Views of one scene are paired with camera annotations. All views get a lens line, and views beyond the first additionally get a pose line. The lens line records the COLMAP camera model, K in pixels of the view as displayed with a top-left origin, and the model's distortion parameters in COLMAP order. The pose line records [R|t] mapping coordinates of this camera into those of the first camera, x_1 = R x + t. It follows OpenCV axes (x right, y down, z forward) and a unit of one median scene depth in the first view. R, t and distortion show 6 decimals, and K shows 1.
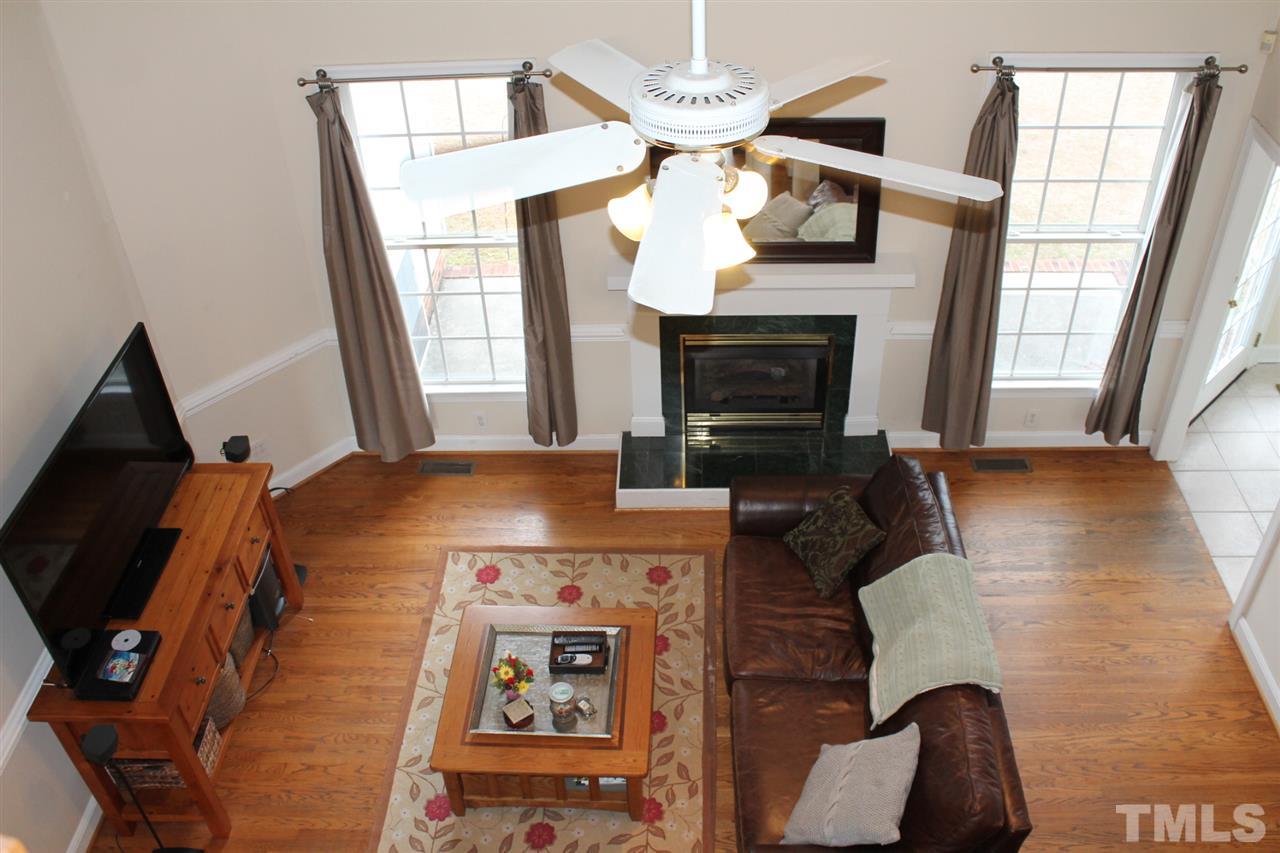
lens RADIAL K [[1145.8, 0, 640.0], [0, 1145.8, 426.5], [0, 0, 1]] dist [-0.187460, 0.184062]
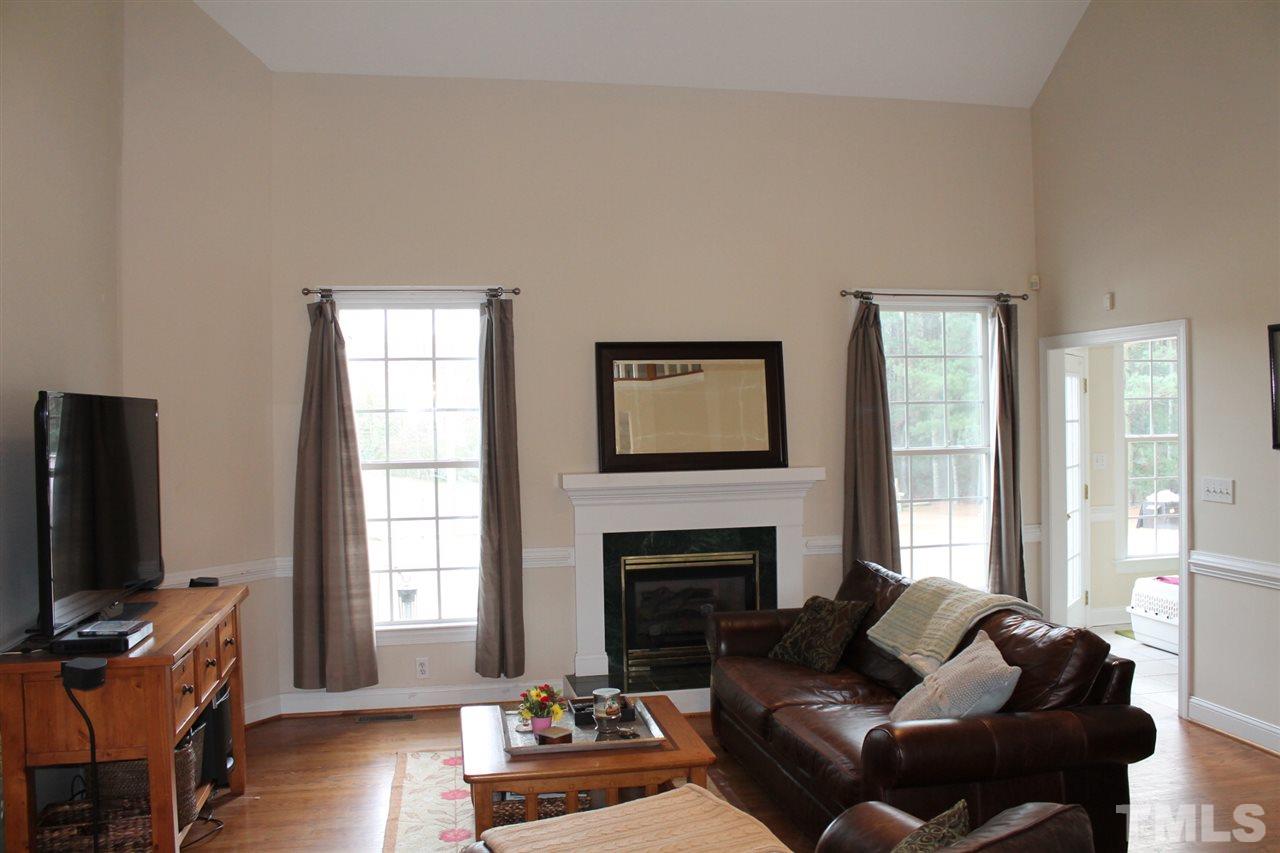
lens RADIAL K [[1067.4, 0, 640.0], [0, 1067.4, 426.5], [0, 0, 1]] dist [-0.164141, 0.133874]
pose [[0.972421, 0.014378, 0.232789, -0.187523], [0.134989, 0.779238, -0.612017, 0.450698], [-0.190198, 0.626563, 0.755807, 0.165171]]
